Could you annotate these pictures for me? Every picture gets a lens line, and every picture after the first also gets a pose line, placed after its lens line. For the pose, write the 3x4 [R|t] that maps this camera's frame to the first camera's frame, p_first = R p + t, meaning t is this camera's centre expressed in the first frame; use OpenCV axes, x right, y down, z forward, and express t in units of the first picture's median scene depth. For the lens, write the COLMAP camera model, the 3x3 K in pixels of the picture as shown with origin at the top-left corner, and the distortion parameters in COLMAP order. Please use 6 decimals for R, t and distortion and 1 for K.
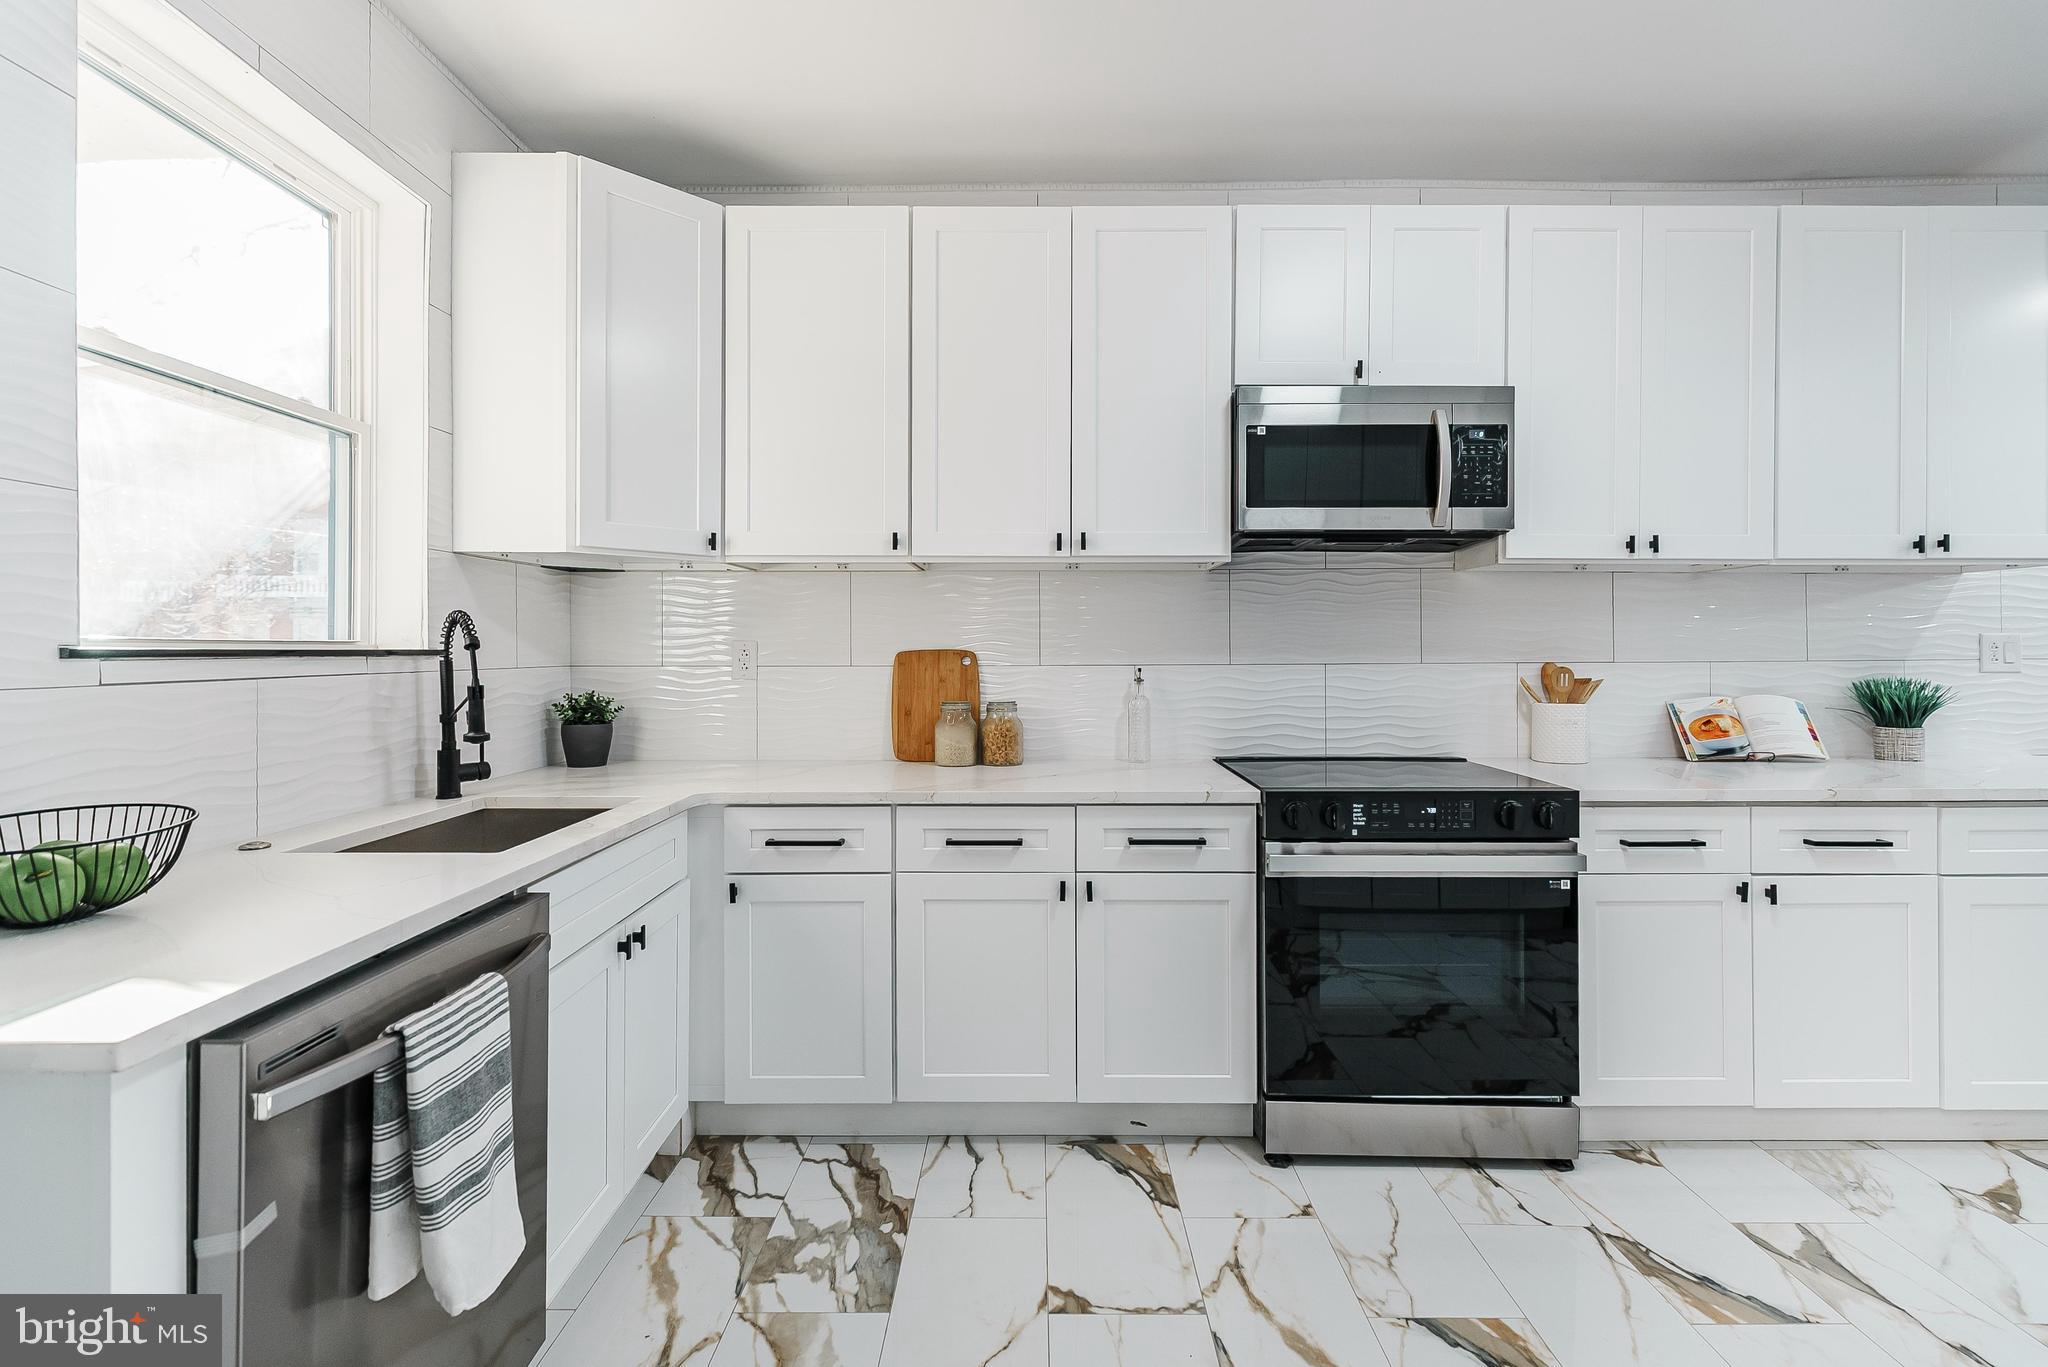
lens RADIAL K [[938.6, 0, 1026.5], [0, 938.6, 647.7], [0, 0, 1]] dist [0.003090, -0.000397]
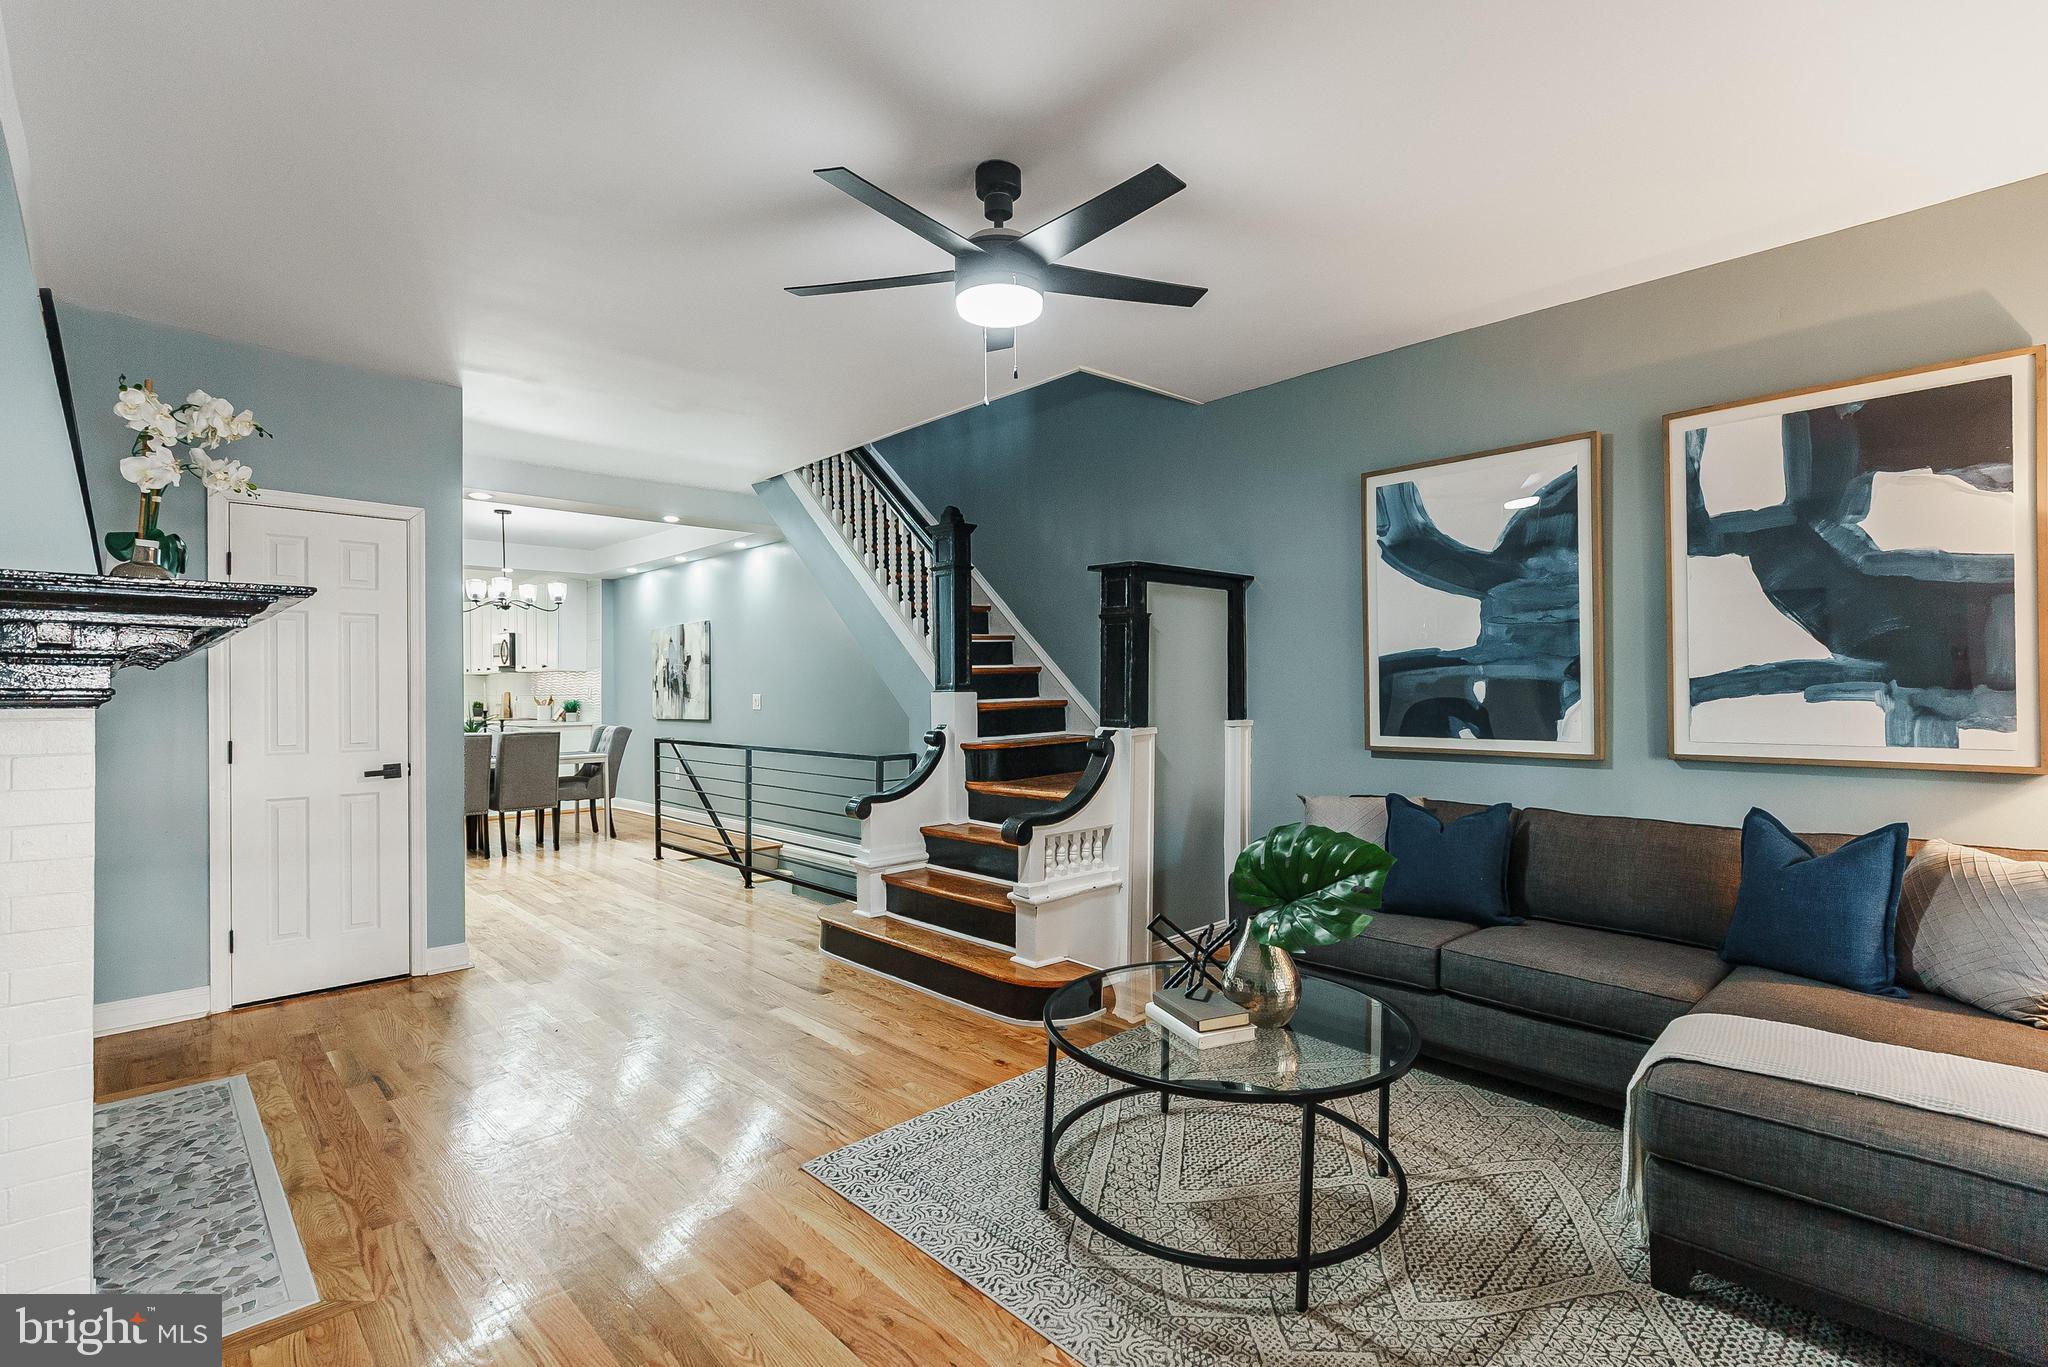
lens RADIAL K [[931.9, 0, 1028.3], [0, 931.9, 688.2], [0, 0, 1]] dist [-0.000059, -0.000117]
pose [[0.690806, -0.002808, -0.723035, 5.901790], [0.004938, 0.999987, 0.000834, -0.009784], [0.723023, -0.004147, 0.690811, -0.304096]]
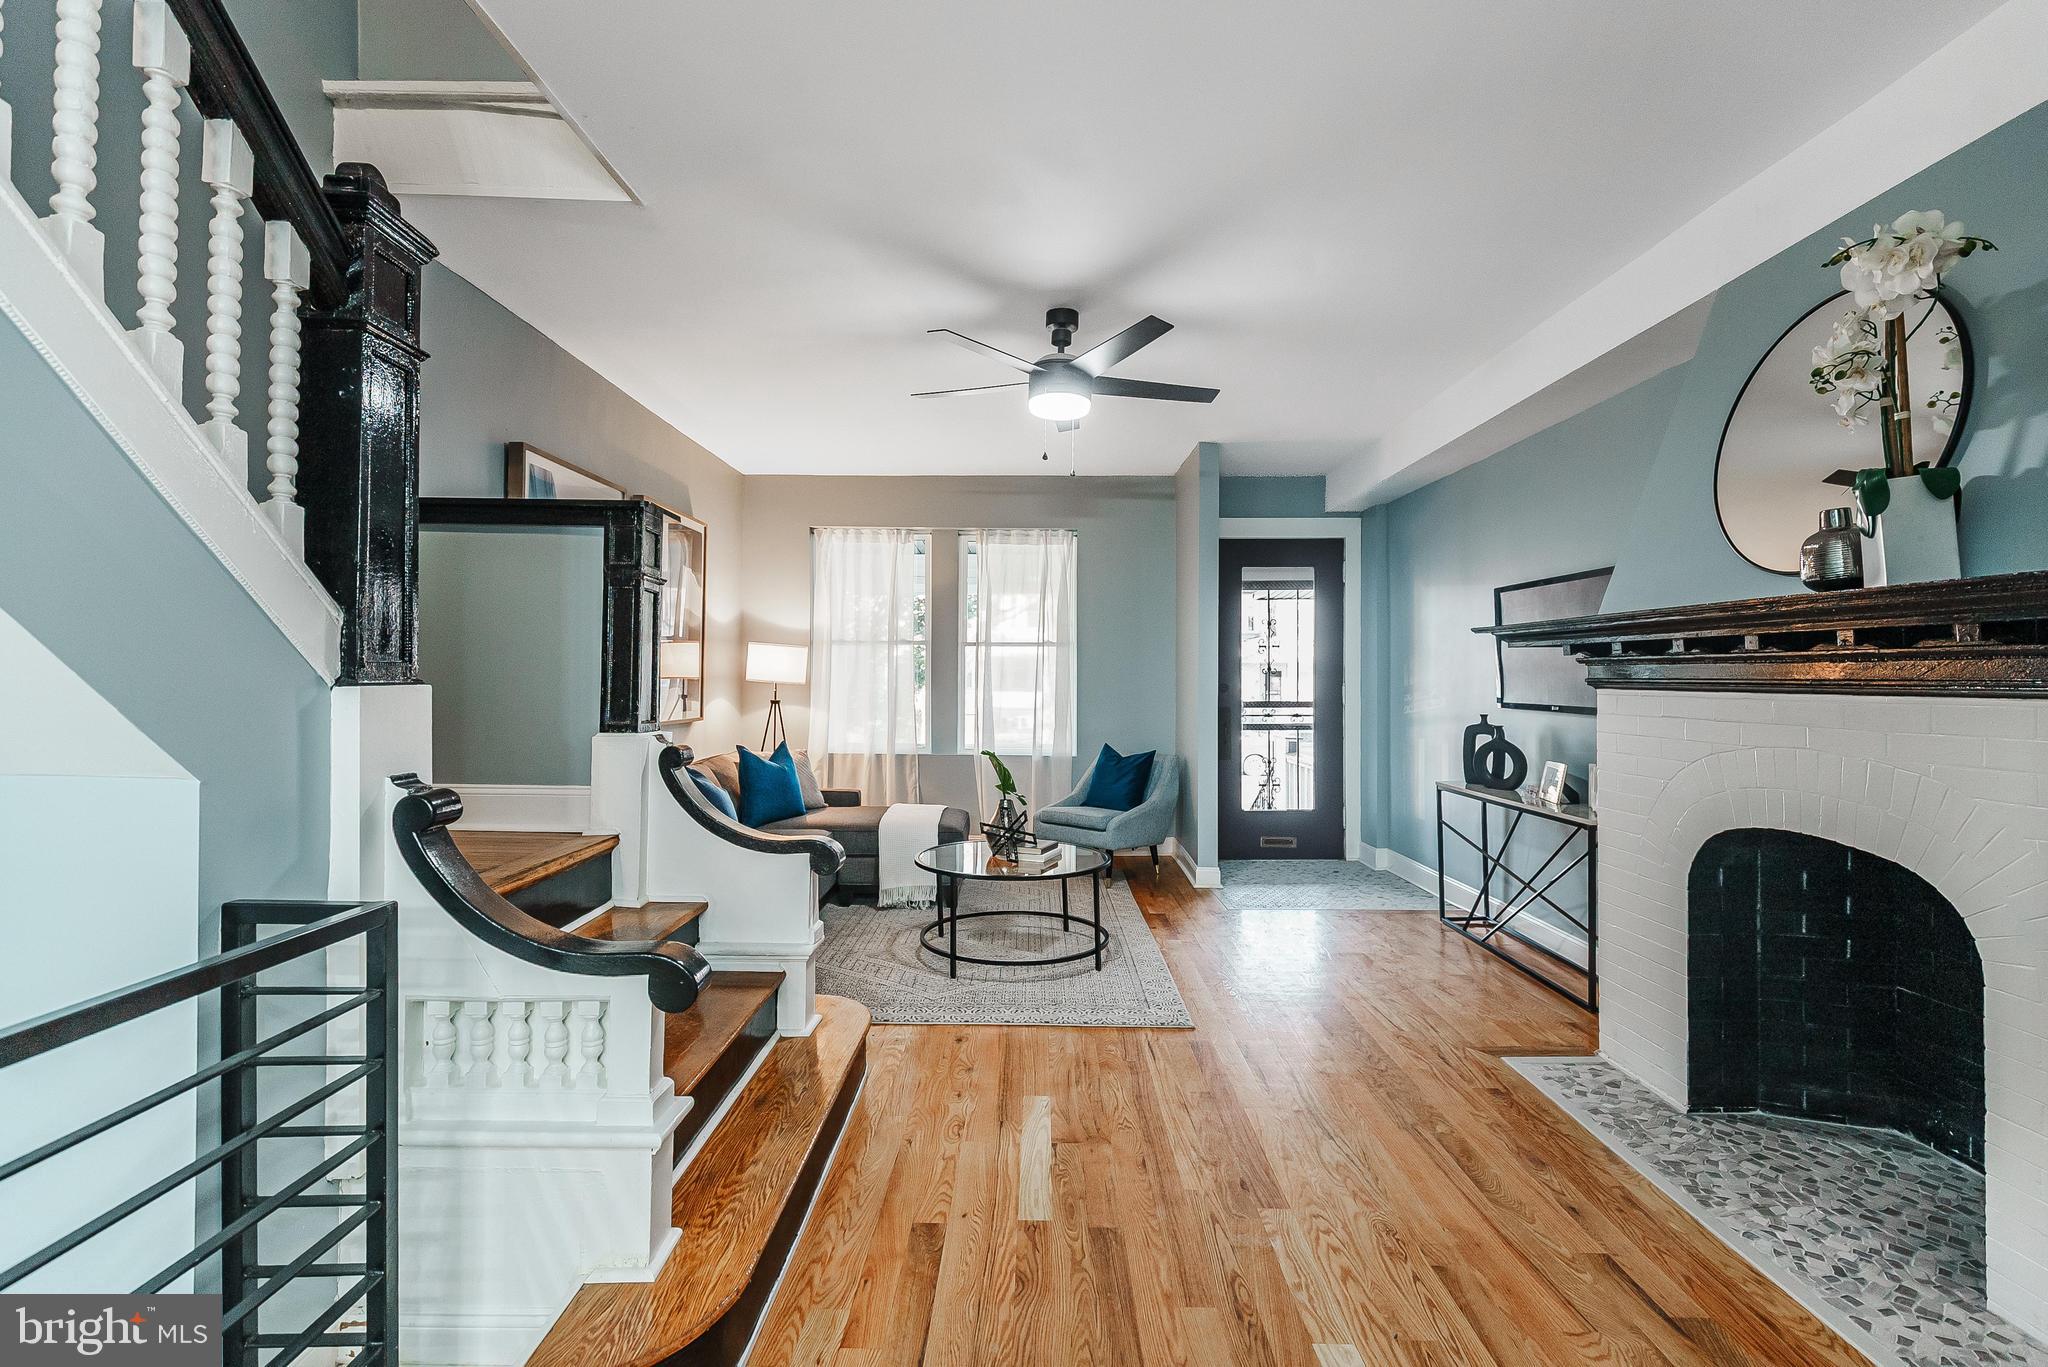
lens RADIAL K [[919.3, 0, 1027.3], [0, 919.3, 677.3], [0, 0, 1]] dist [0.002916, -0.000343]
pose [[0.014330, 0.003786, 0.999890, 3.536143], [-0.004044, 0.999985, -0.003728, -0.006430], [-0.999889, -0.003990, 0.014345, 0.472752]]
